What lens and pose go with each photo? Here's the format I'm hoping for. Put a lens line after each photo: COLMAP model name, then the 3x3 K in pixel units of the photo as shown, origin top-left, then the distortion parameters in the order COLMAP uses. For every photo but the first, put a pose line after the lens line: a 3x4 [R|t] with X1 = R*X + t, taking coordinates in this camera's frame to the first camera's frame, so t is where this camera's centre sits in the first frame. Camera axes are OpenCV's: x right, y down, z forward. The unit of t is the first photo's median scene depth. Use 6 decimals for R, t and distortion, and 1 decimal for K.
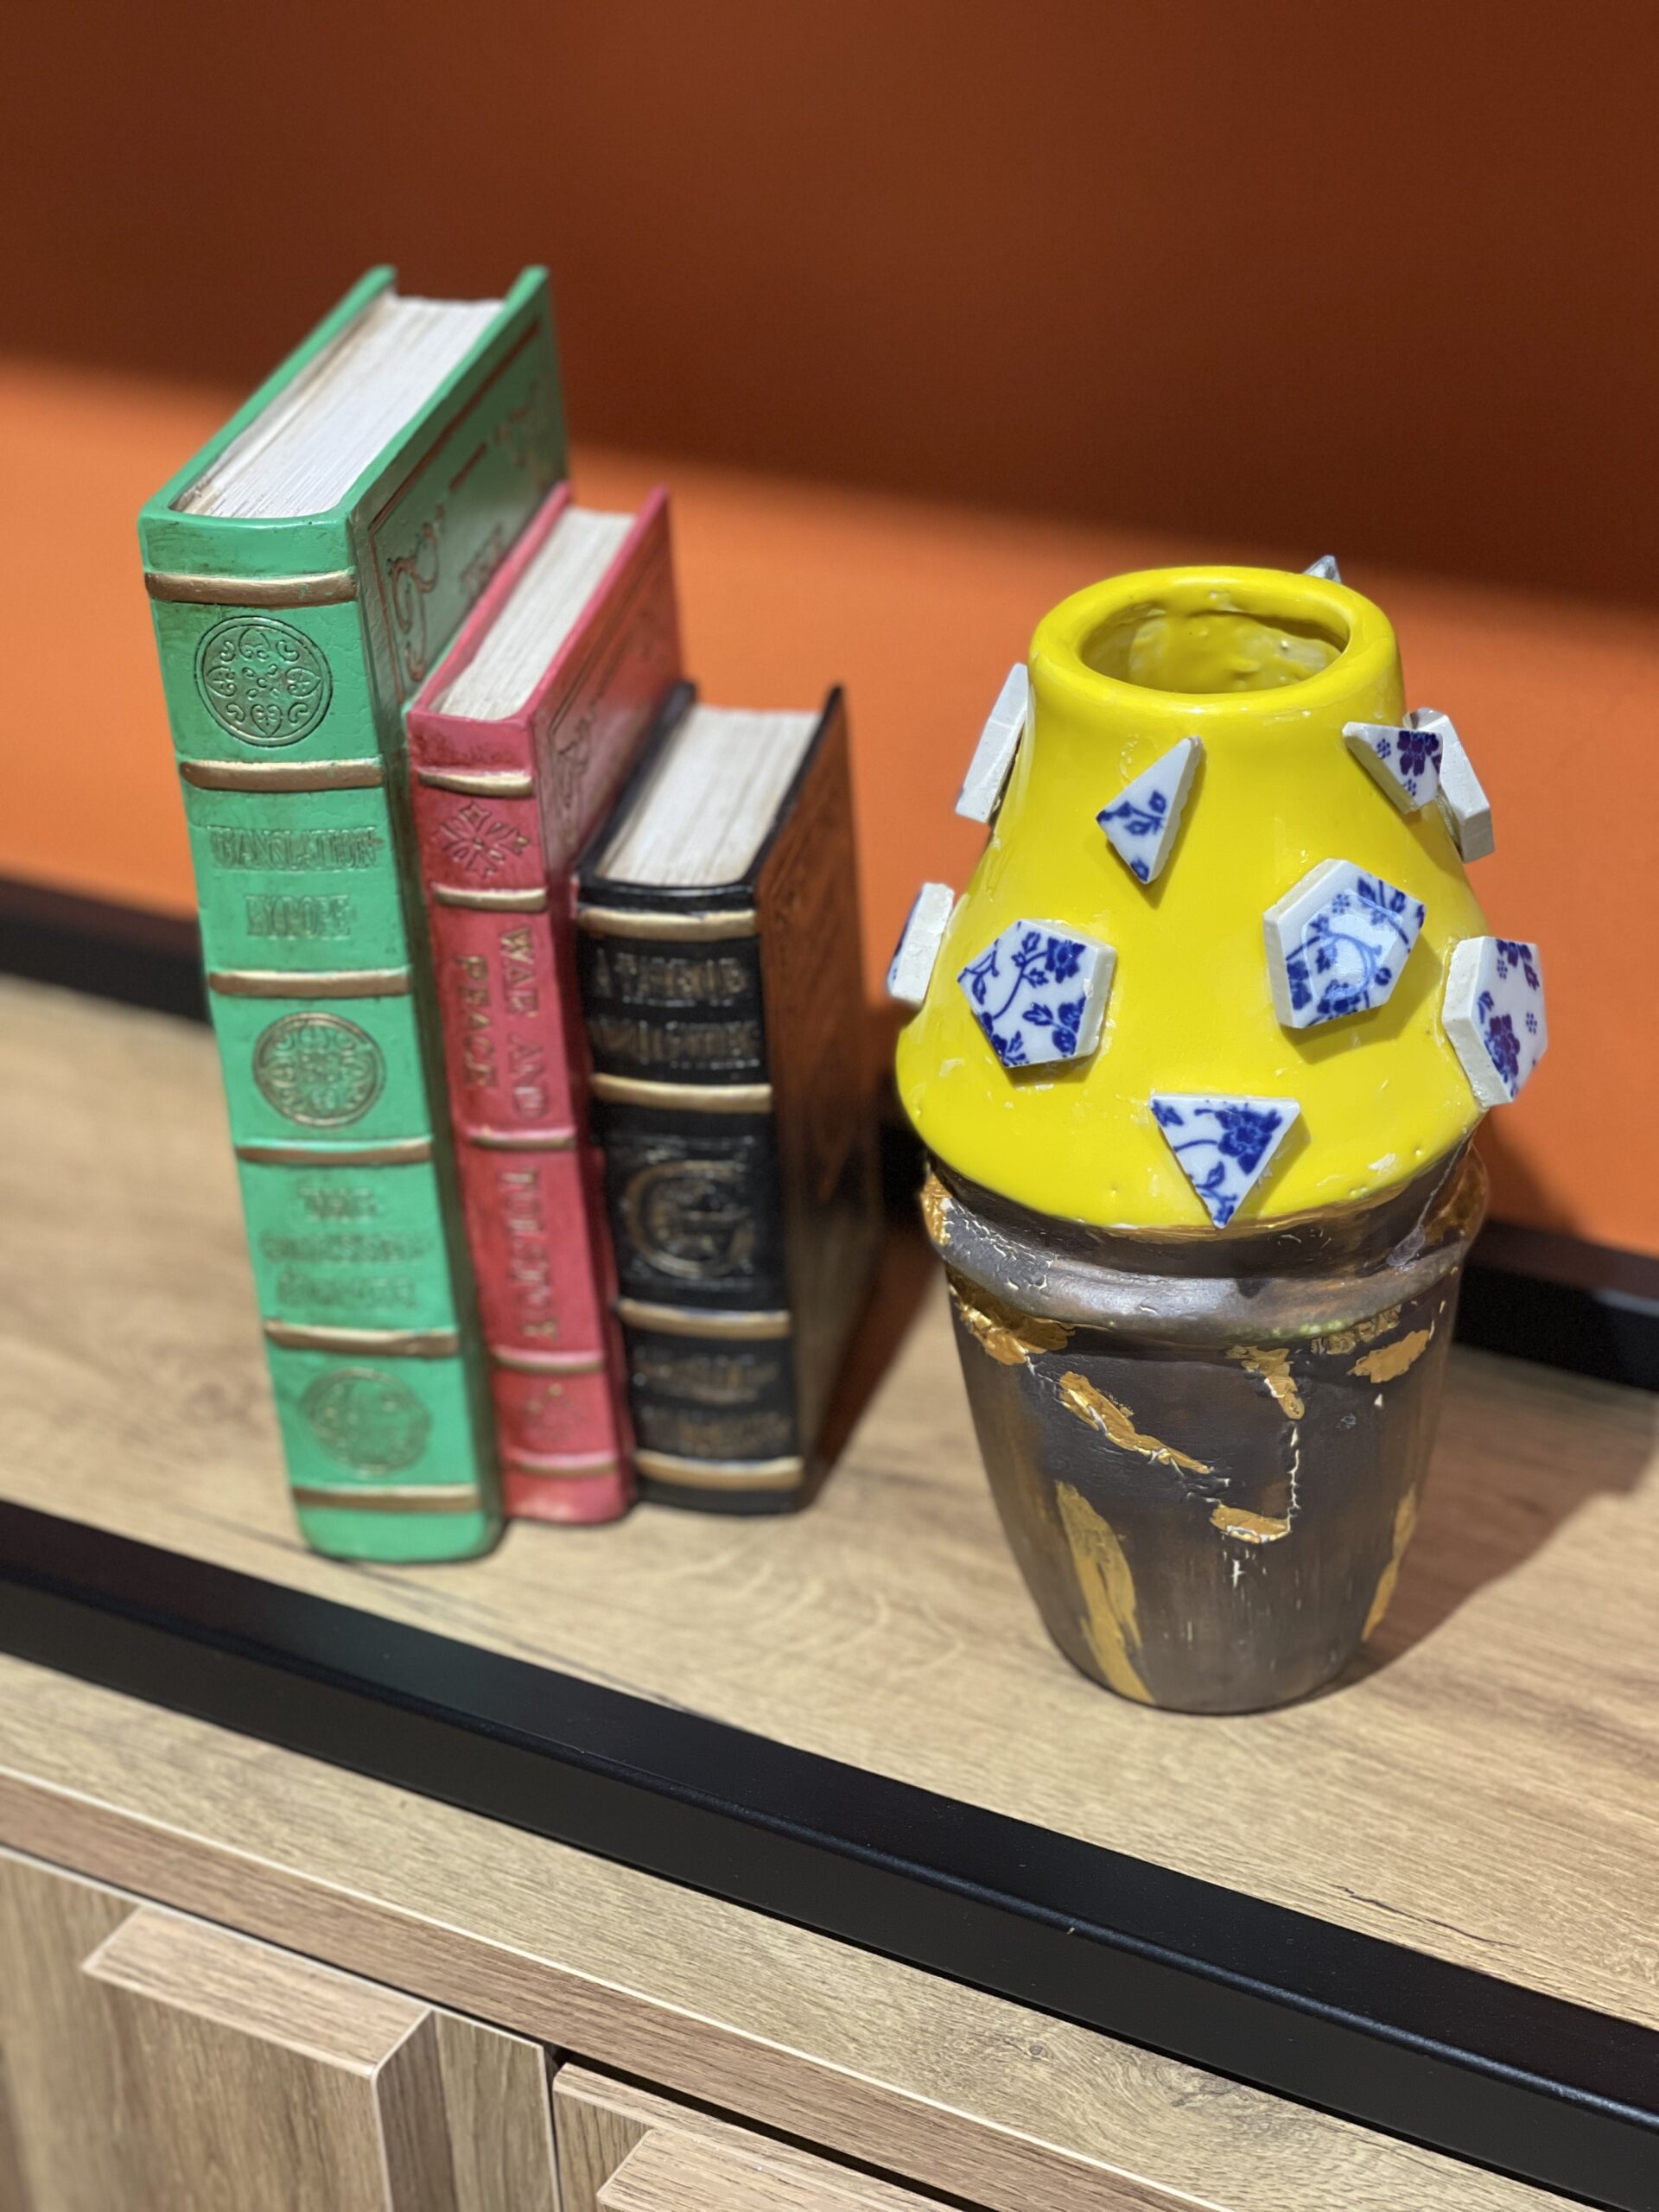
lens RADIAL K [[4196.9, 0, 828.9], [0, 4196.9, 1053.6], [0, 0, 1]] dist [-0.006703, 2.991829]
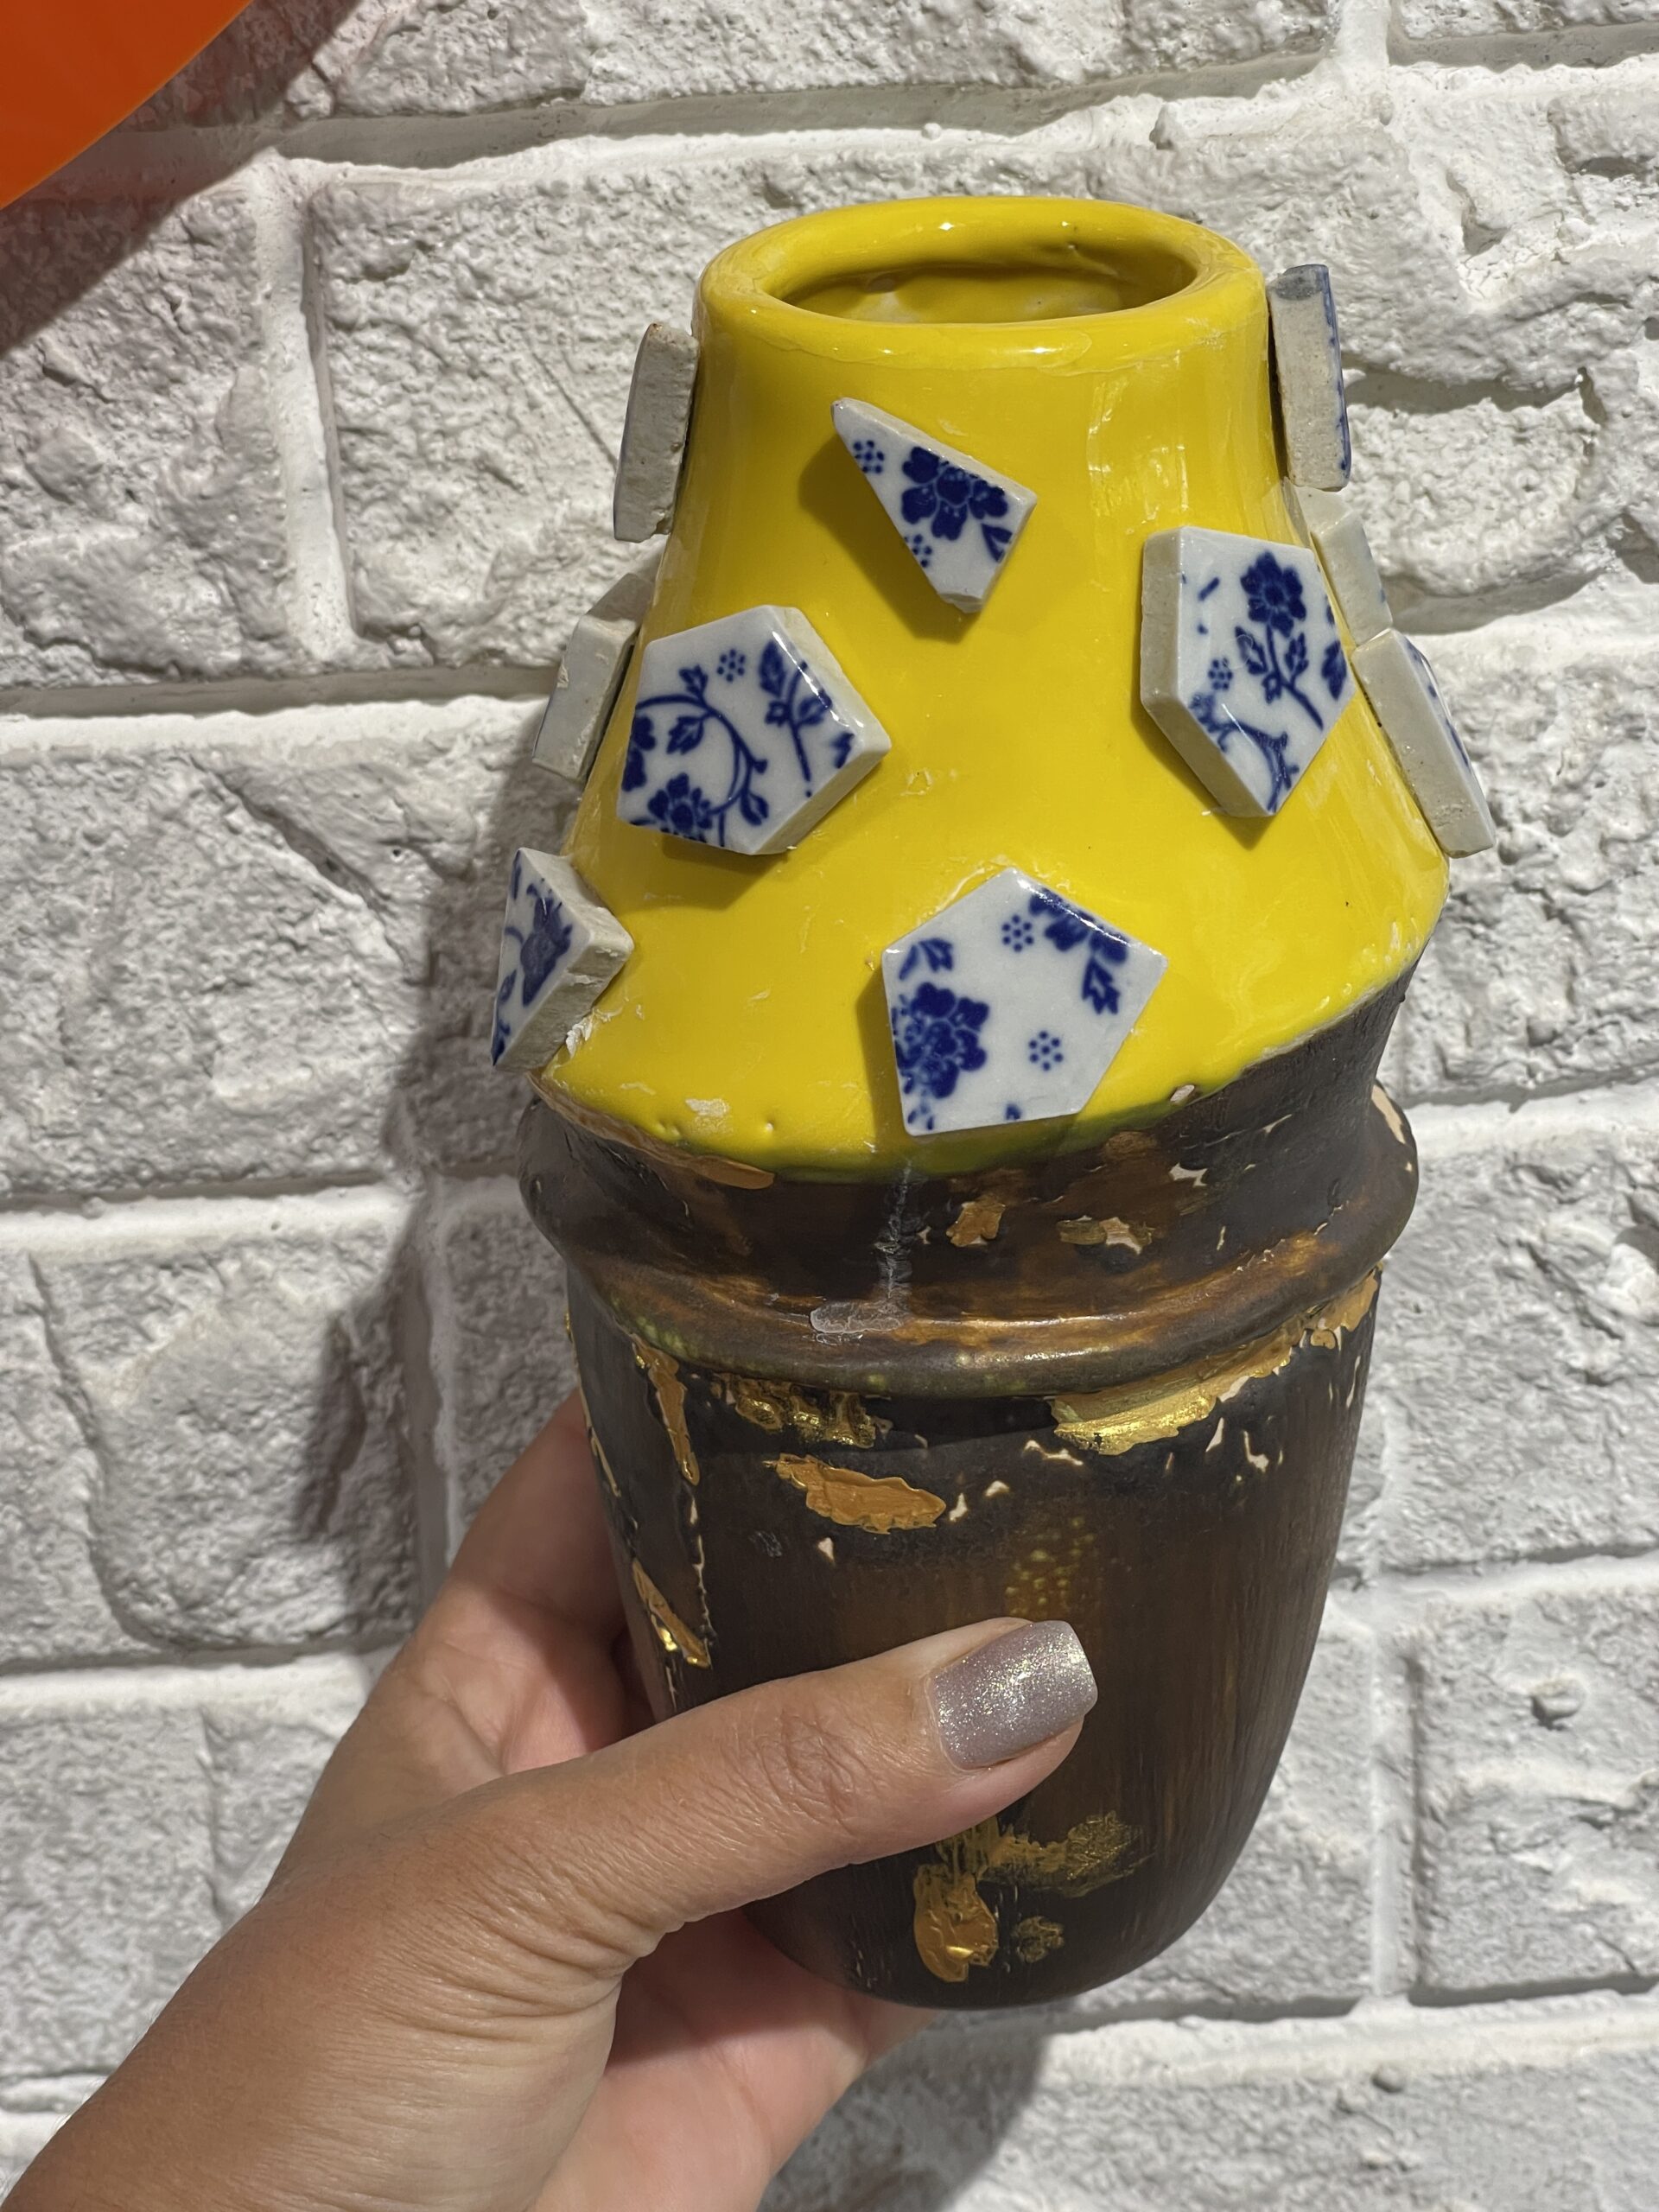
lens RADIAL K [[4196.9, 0, 828.9], [0, 4196.9, 1053.6], [0, 0, 1]] dist [-0.006703, 2.991829]
pose [[0.483177, 0.411469, -0.772808, 0.613939], [-0.442537, 0.876403, 0.189942, -0.106336], [0.755447, 0.250221, 0.605549, 0.630359]]
